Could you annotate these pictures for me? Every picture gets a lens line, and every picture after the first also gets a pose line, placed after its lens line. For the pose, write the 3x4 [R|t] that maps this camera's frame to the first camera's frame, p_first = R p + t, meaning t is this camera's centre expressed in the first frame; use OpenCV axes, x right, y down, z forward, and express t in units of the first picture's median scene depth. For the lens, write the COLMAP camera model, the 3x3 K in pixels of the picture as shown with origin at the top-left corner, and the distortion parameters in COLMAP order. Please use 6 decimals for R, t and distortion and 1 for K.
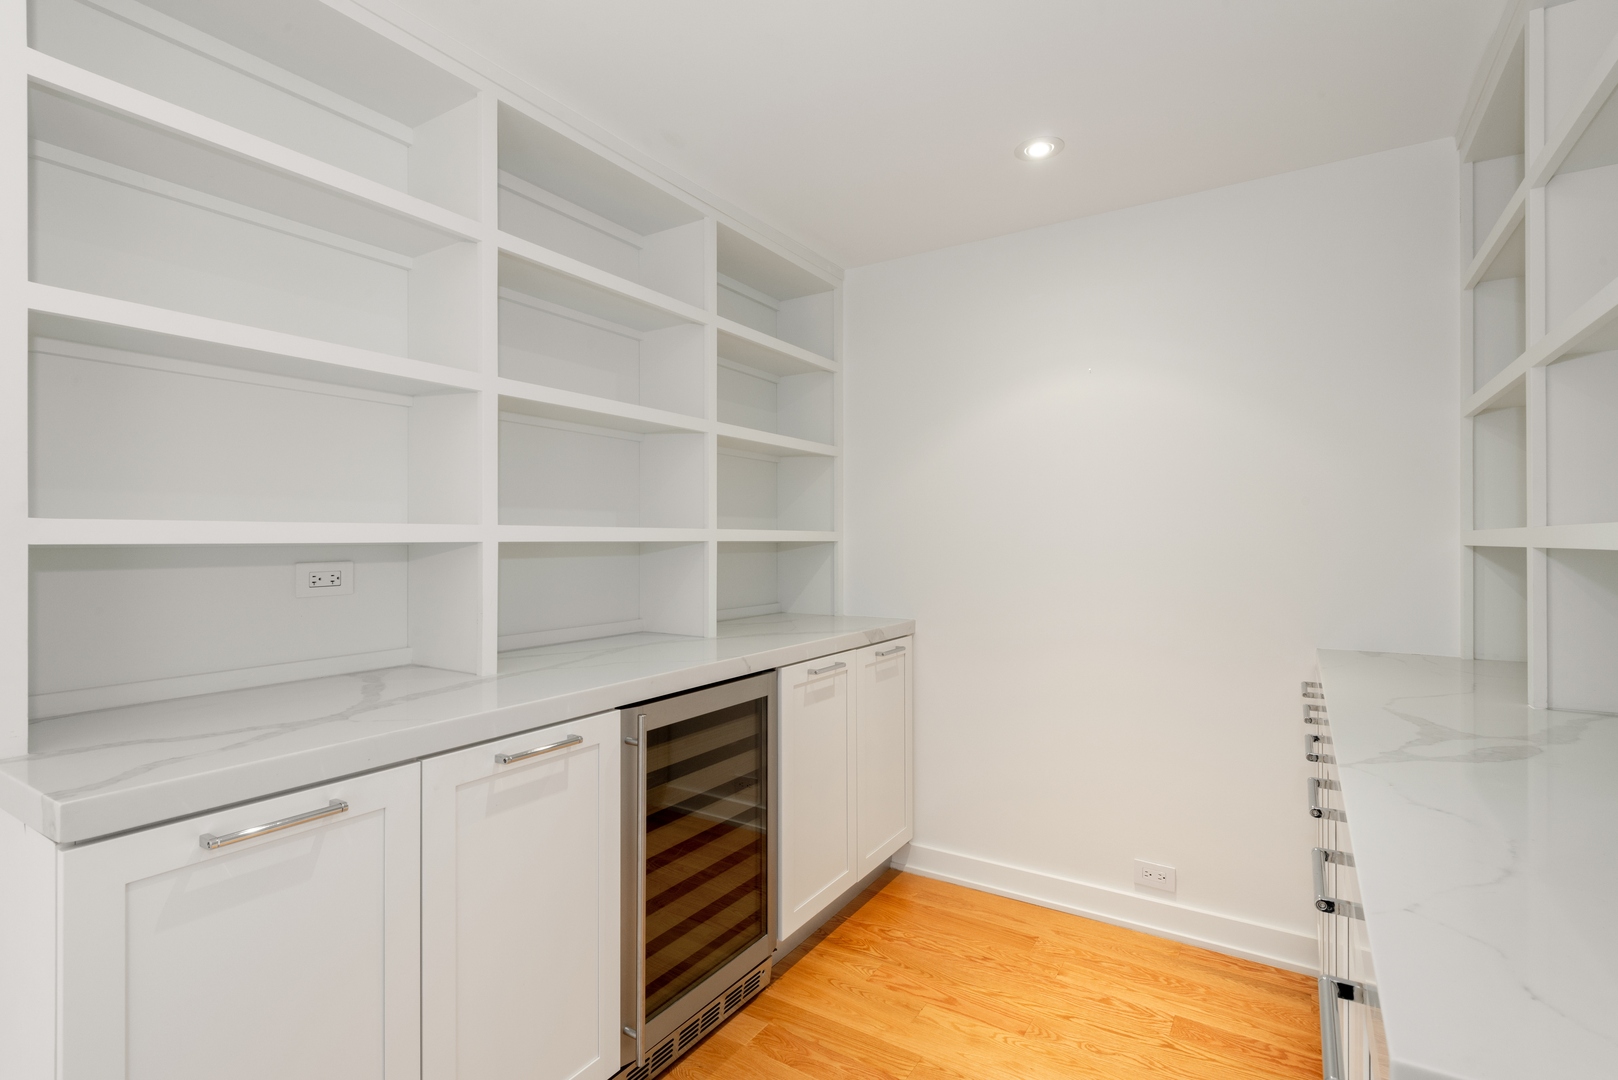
lens RADIAL K [[762.2, 0, 803.8], [0, 762.2, 534.8], [0, 0, 1]] dist [0.001534, -0.000659]
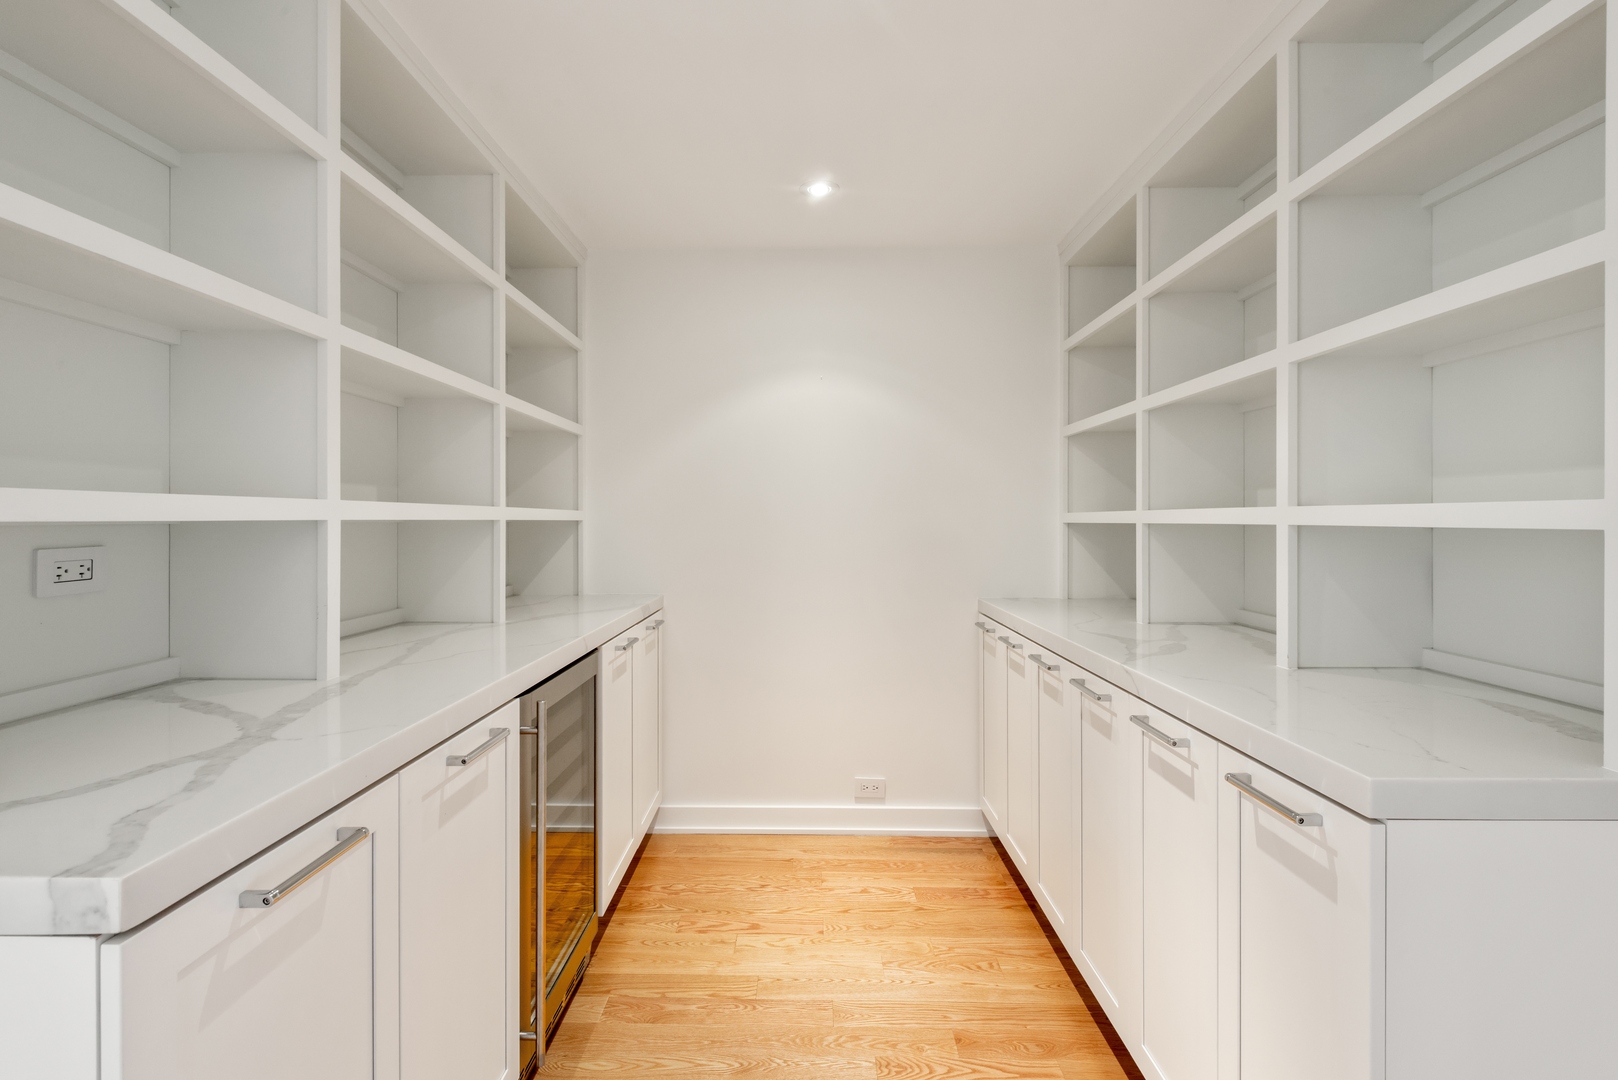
lens RADIAL K [[751.7, 0, 782.7], [0, 751.7, 521.4], [0, 0, 1]] dist [0.002893, -0.000079]
pose [[0.854531, -0.000666, 0.519401, -0.335366], [-0.003067, 0.999975, 0.006330, 0.003097], [-0.519392, -0.007002, 0.854507, 0.028304]]
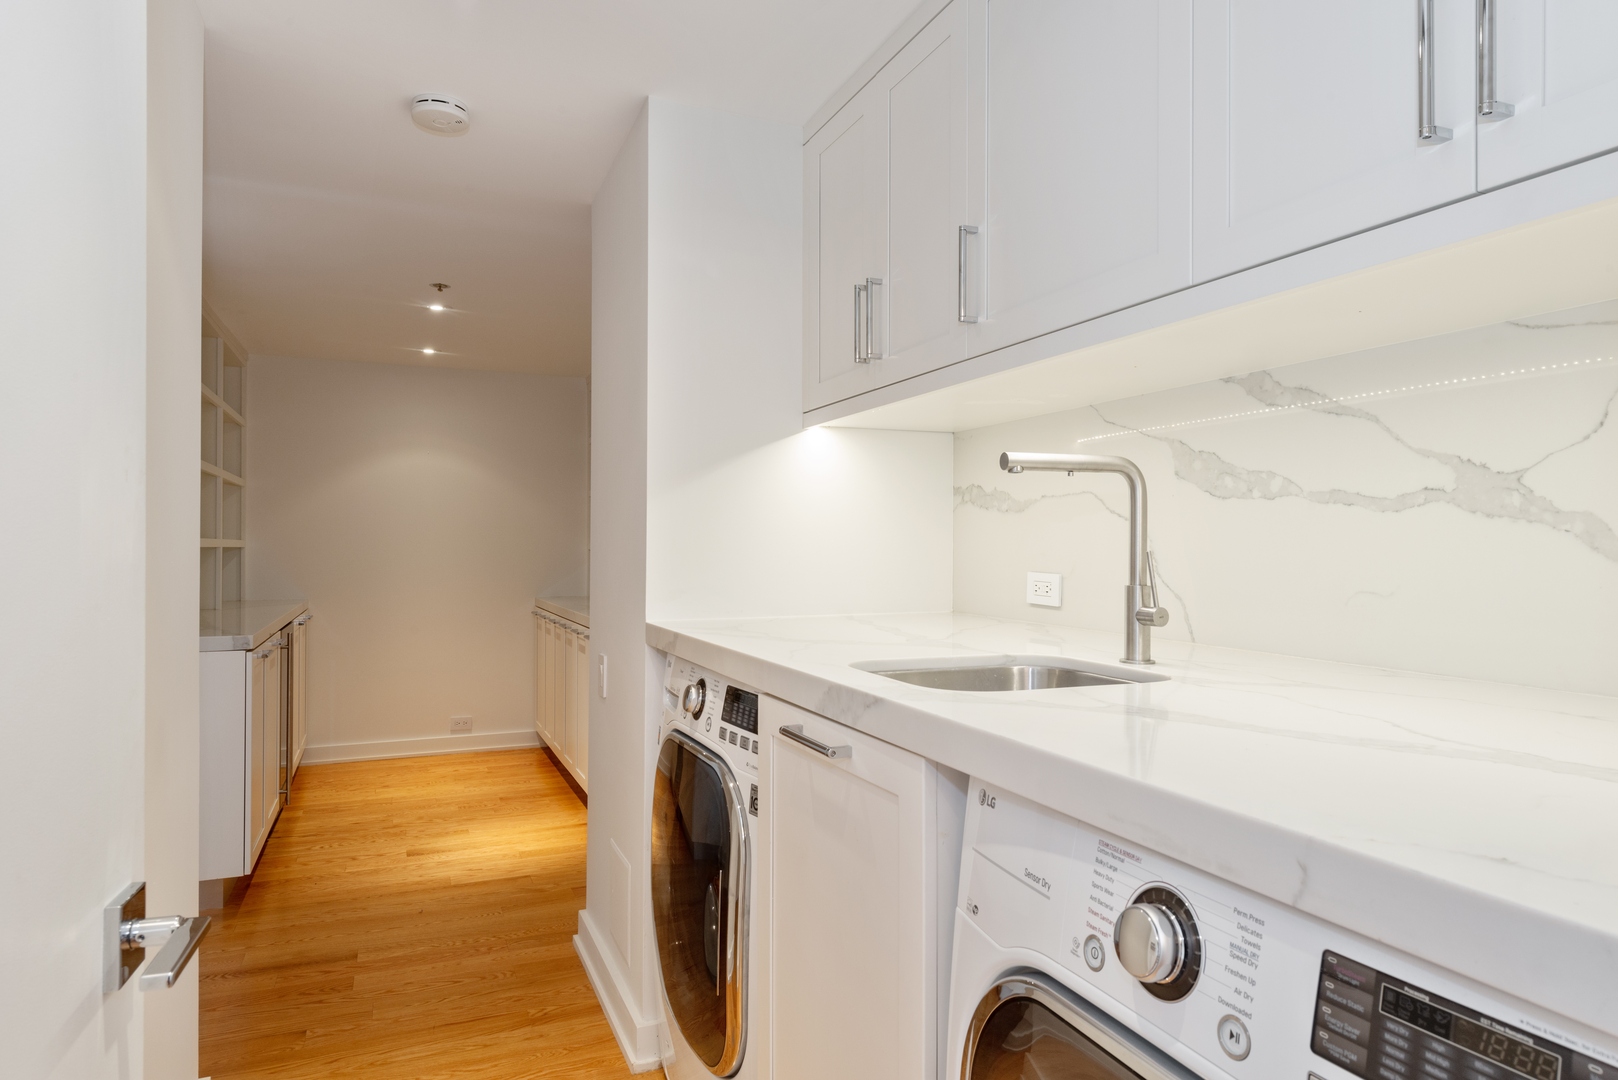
lens RADIAL K [[972.4, 0, 807.7], [0, 972.4, 540.3], [0, 0, 1]] dist [-0.008709, 0.000435]
pose [[0.555234, 0.003194, 0.831688, -1.186838], [-0.005106, 0.999987, -0.000432, -0.011058], [-0.831679, -0.004007, 0.555243, -1.166046]]
